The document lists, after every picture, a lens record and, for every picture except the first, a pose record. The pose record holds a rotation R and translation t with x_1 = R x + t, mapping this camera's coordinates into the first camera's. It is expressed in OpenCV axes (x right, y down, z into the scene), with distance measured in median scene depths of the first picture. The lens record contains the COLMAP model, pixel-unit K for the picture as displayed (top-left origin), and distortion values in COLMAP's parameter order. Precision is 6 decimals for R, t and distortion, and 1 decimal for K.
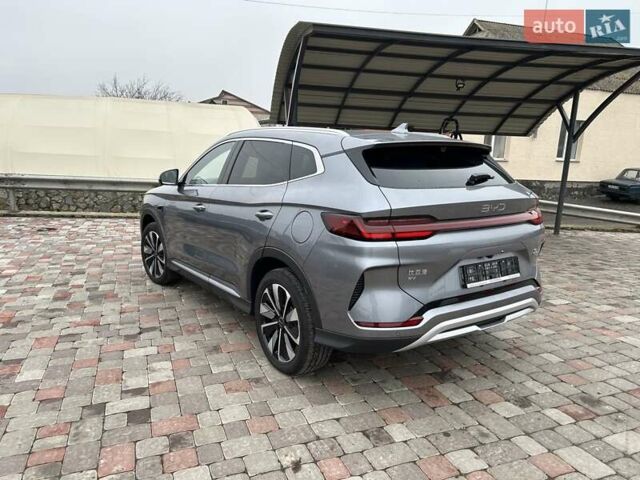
lens RADIAL K [[480.7, 0, 319.4], [0, 480.7, 251.6], [0, 0, 1]] dist [0.042522, -0.041942]
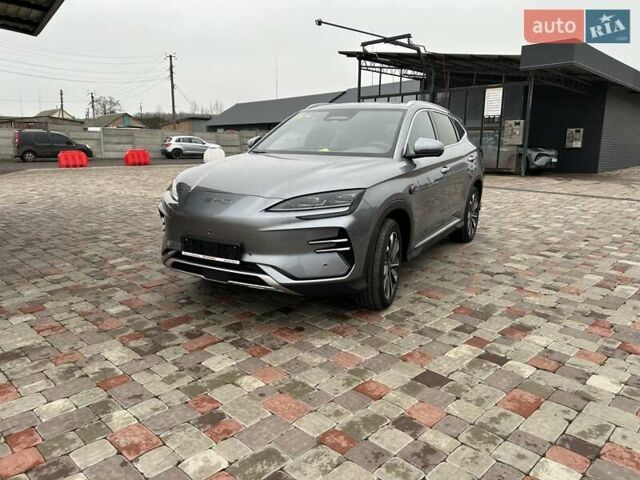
lens RADIAL K [[480.7, 0, 321.6], [0, 480.7, 239.8], [0, 0, 1]] dist [0.042522, -0.041942]
pose [[-0.422580, -0.215665, 0.880292, -1.567562], [0.159965, 0.938280, 0.306662, -0.447369], [-0.892097, 0.270405, -0.361999, 2.313759]]
